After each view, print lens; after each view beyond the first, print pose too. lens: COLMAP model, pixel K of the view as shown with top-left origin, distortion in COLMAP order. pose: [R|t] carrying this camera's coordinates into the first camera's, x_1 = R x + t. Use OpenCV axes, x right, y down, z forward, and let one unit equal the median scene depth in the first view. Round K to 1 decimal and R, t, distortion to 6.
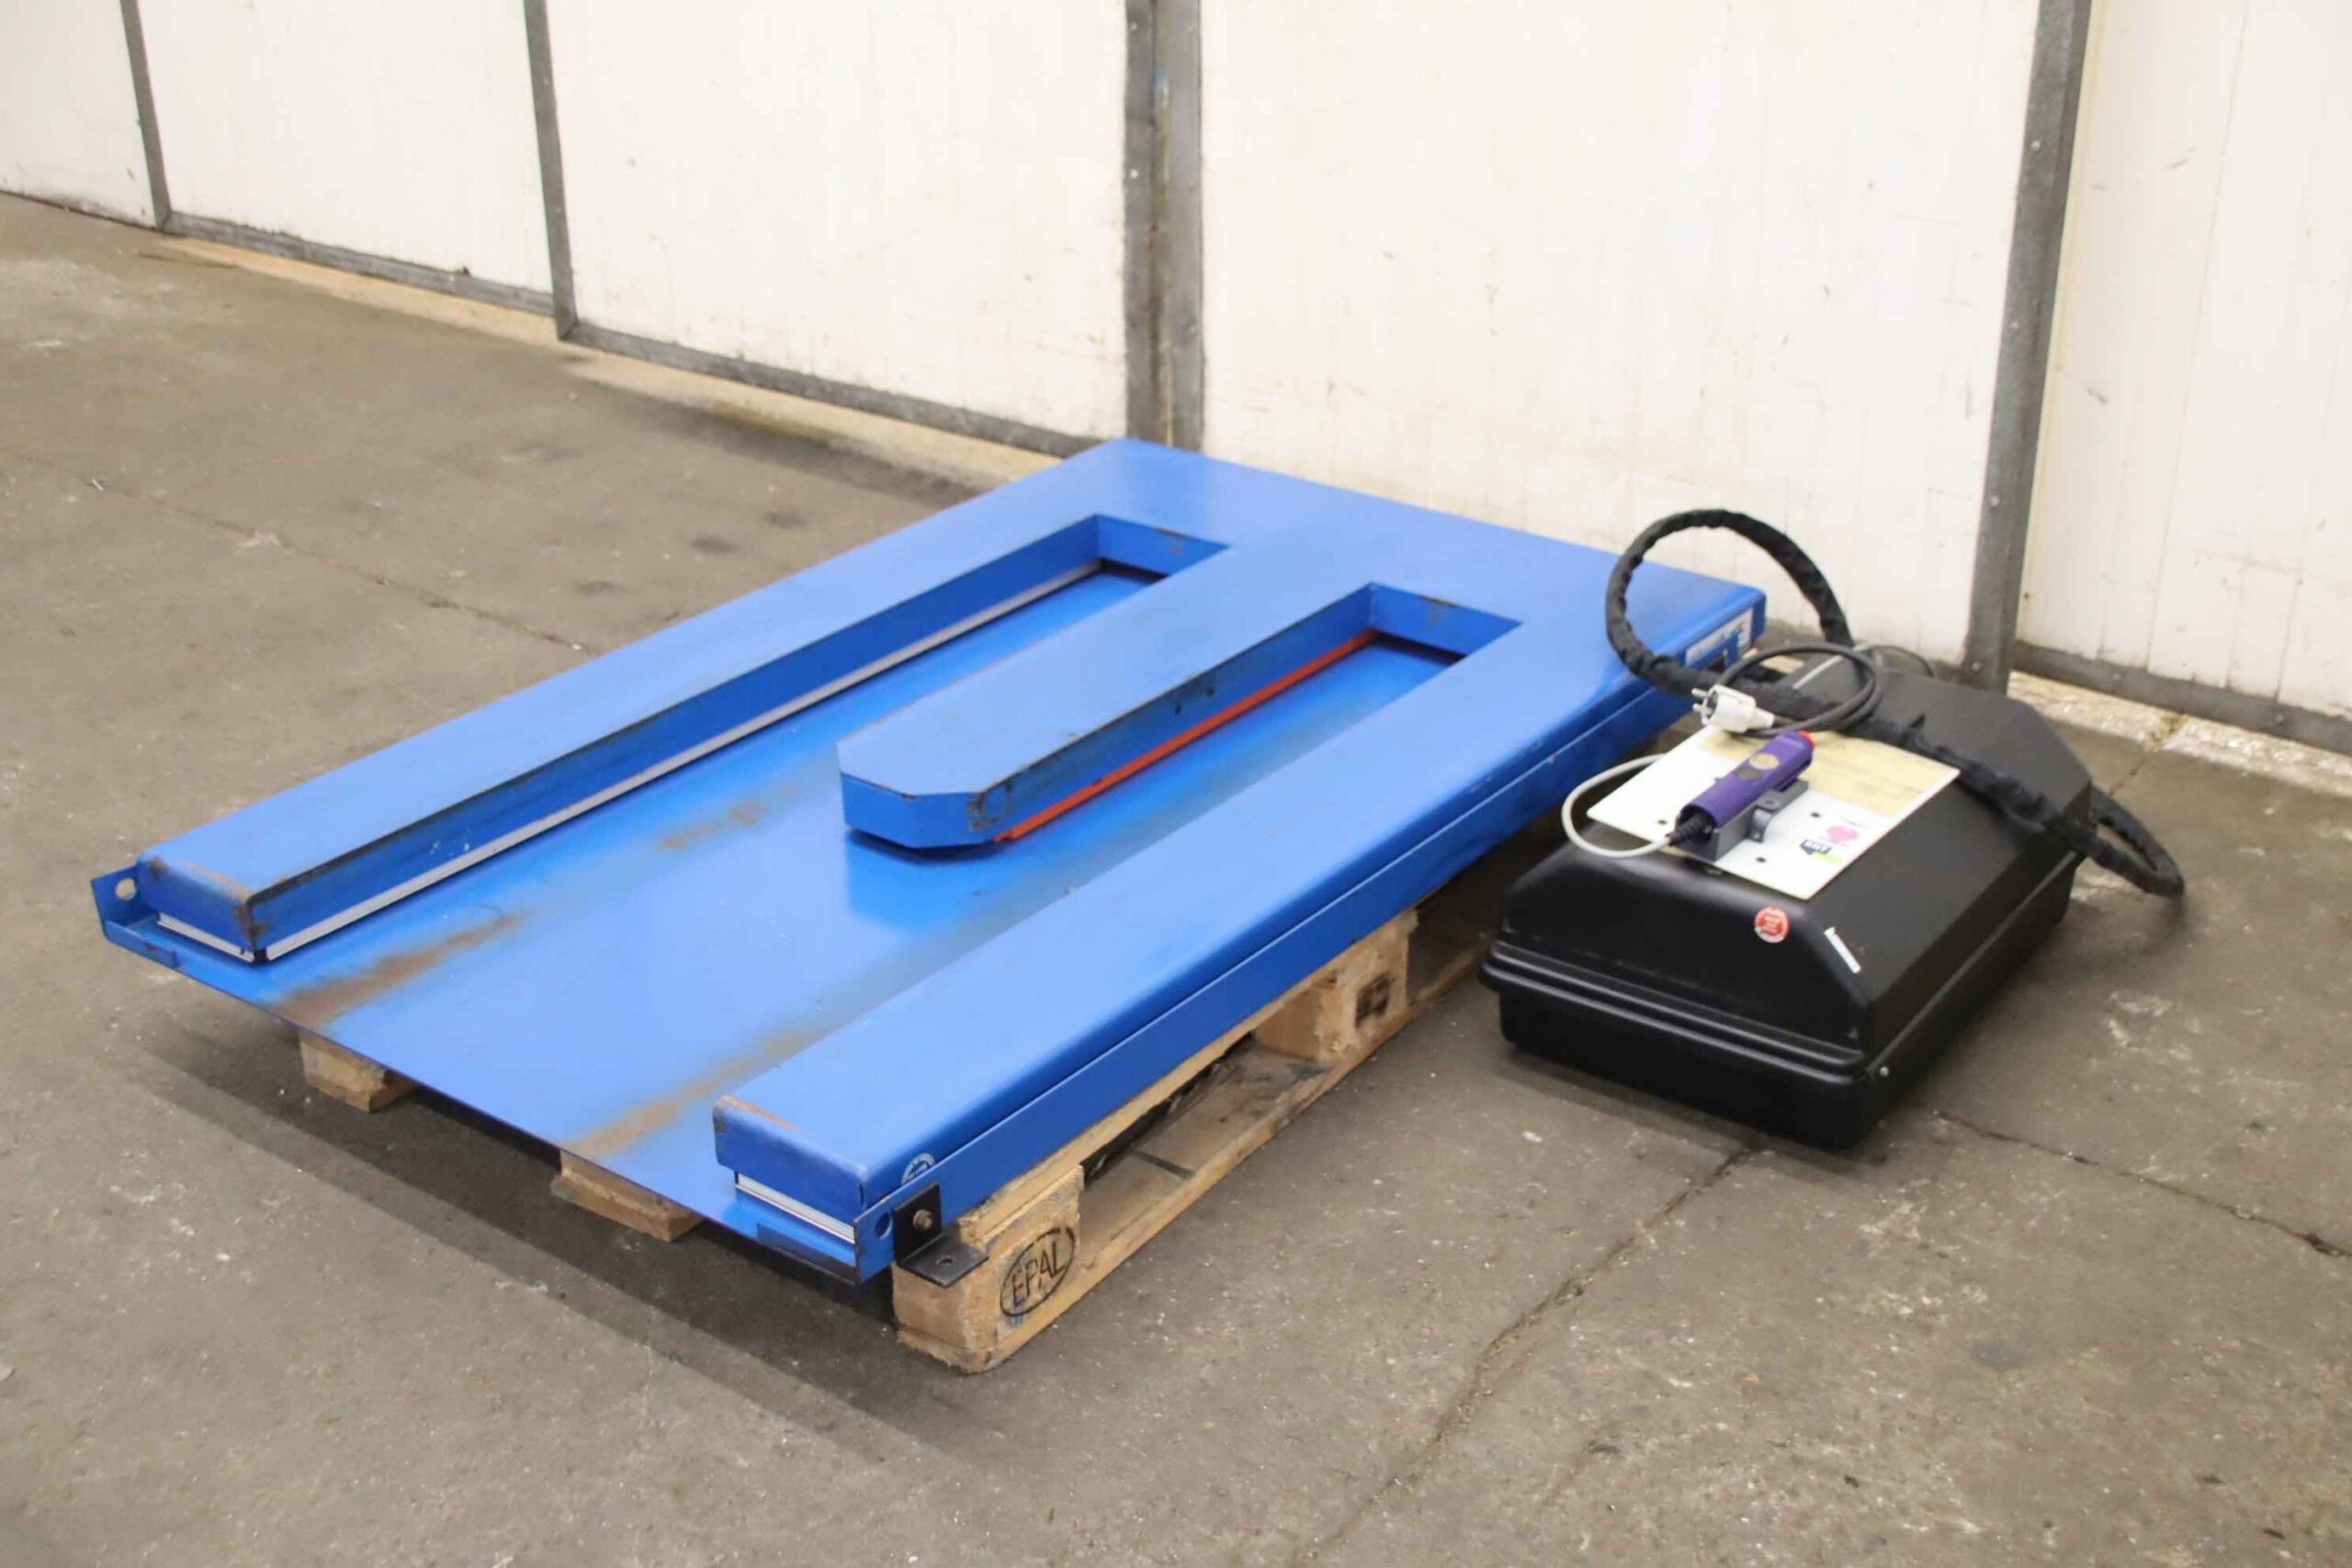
lens RADIAL K [[2920.7, 0, 1172.3], [0, 2920.7, 793.6], [0, 0, 1]] dist [-0.023944, 0.000000]
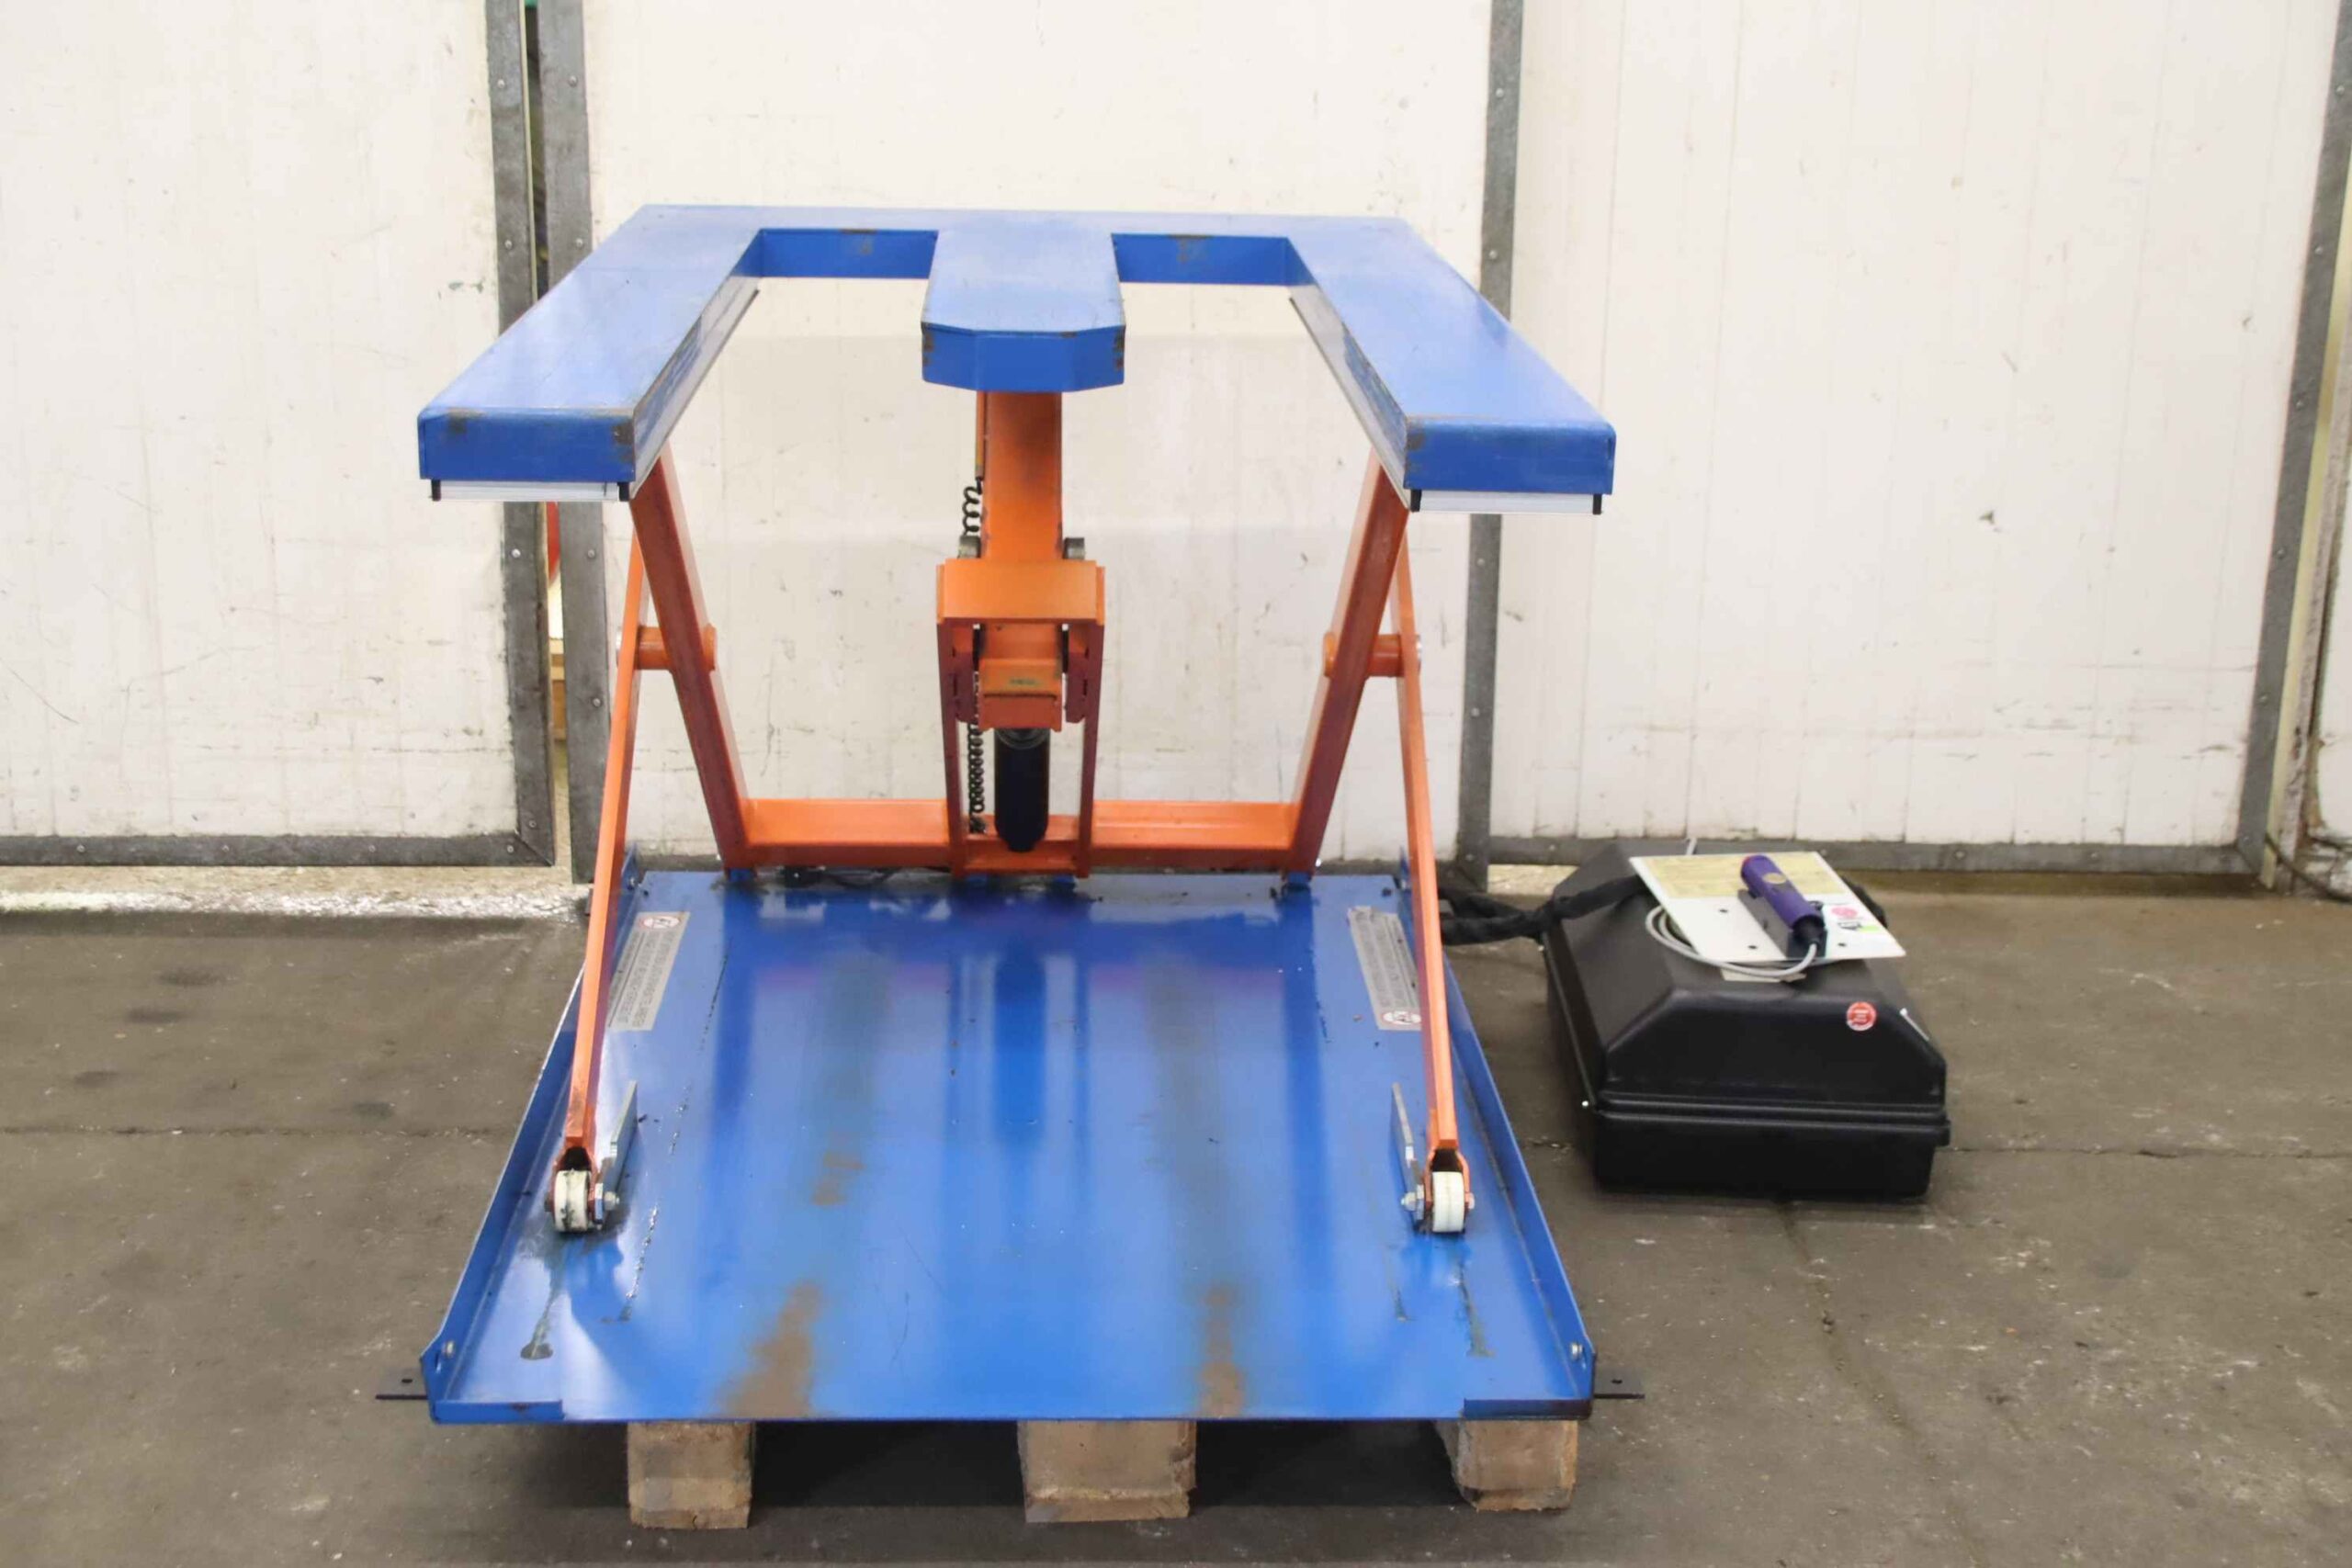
lens RADIAL K [[3253.5, 0, 1167.5], [0, 3253.5, 794.3], [0, 0, 1]] dist [0.033212, 0.000000]
pose [[0.771272, -0.153333, 0.617761, -0.615326], [0.246450, 0.966786, -0.067727, -0.010001], [-0.586858, 0.204483, 0.783444, 0.050648]]
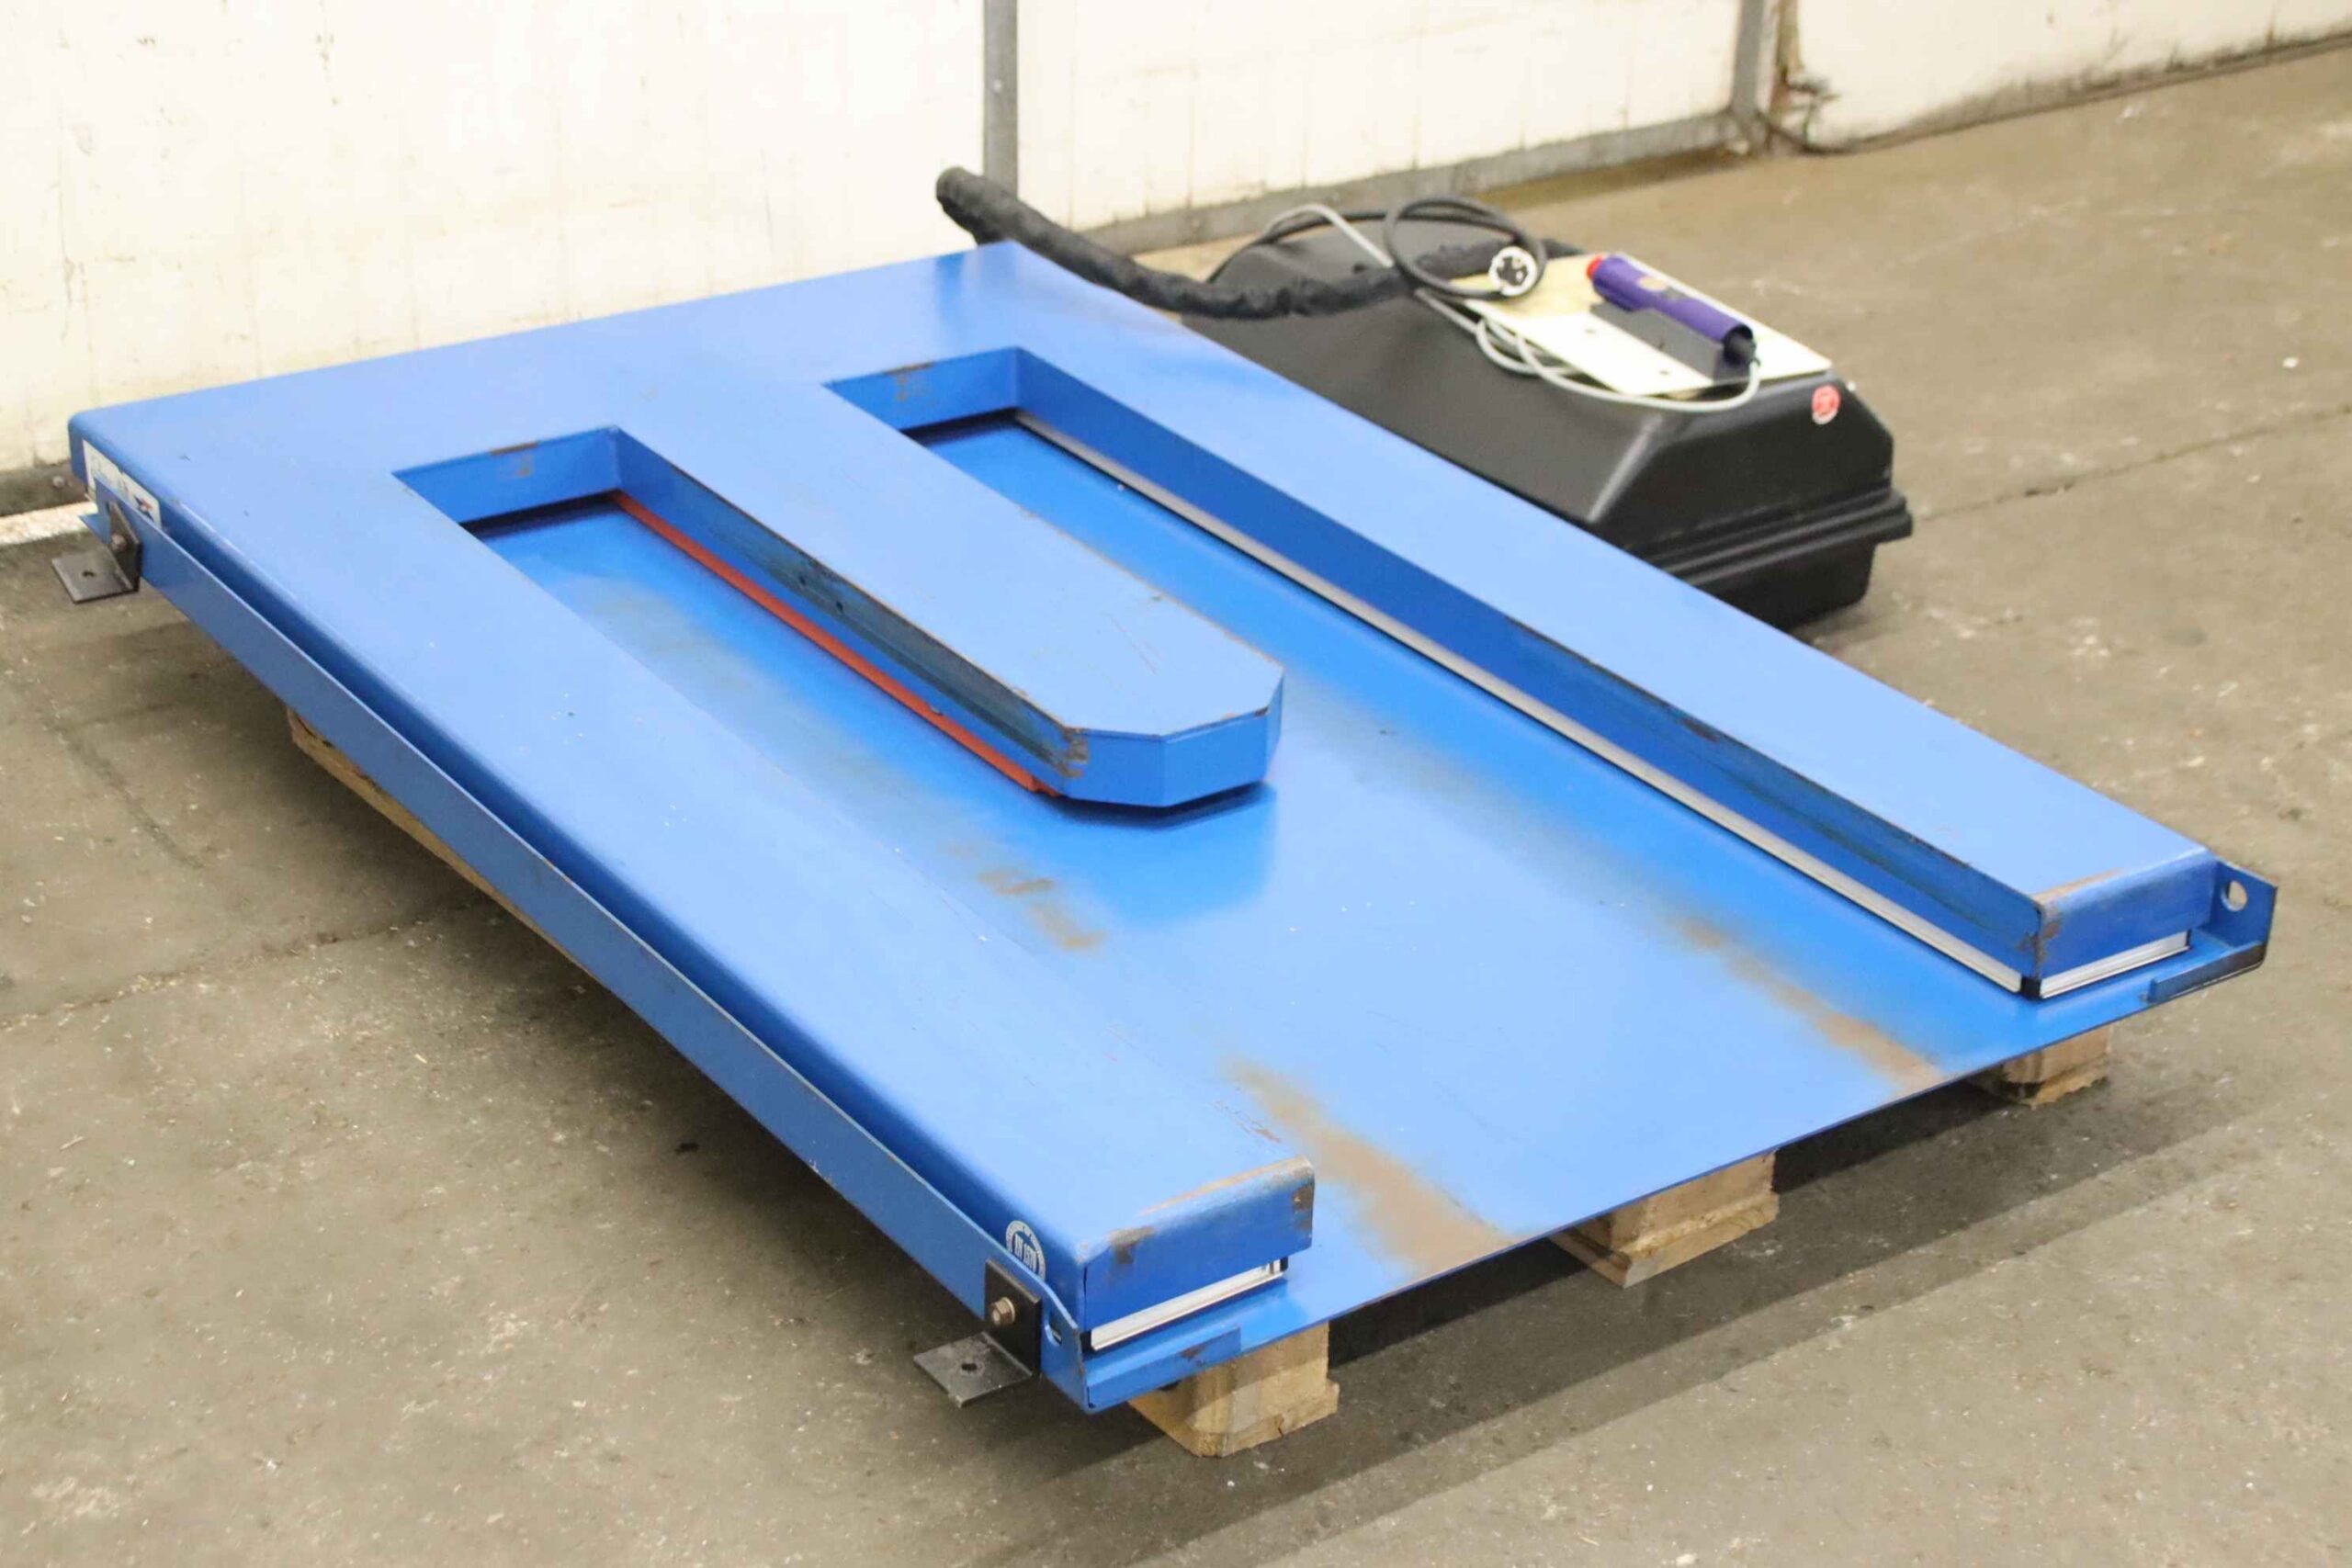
lens RADIAL K [[3906.6, 0, 1183.3], [0, 3906.6, 835.5], [0, 0, 1]] dist [0.146345, 0.000000]
pose [[0.303117, -0.414168, 0.858245, -0.789637], [0.378207, 0.878934, 0.290575, -0.219689], [-0.874688, 0.236516, 0.423061, 0.494219]]
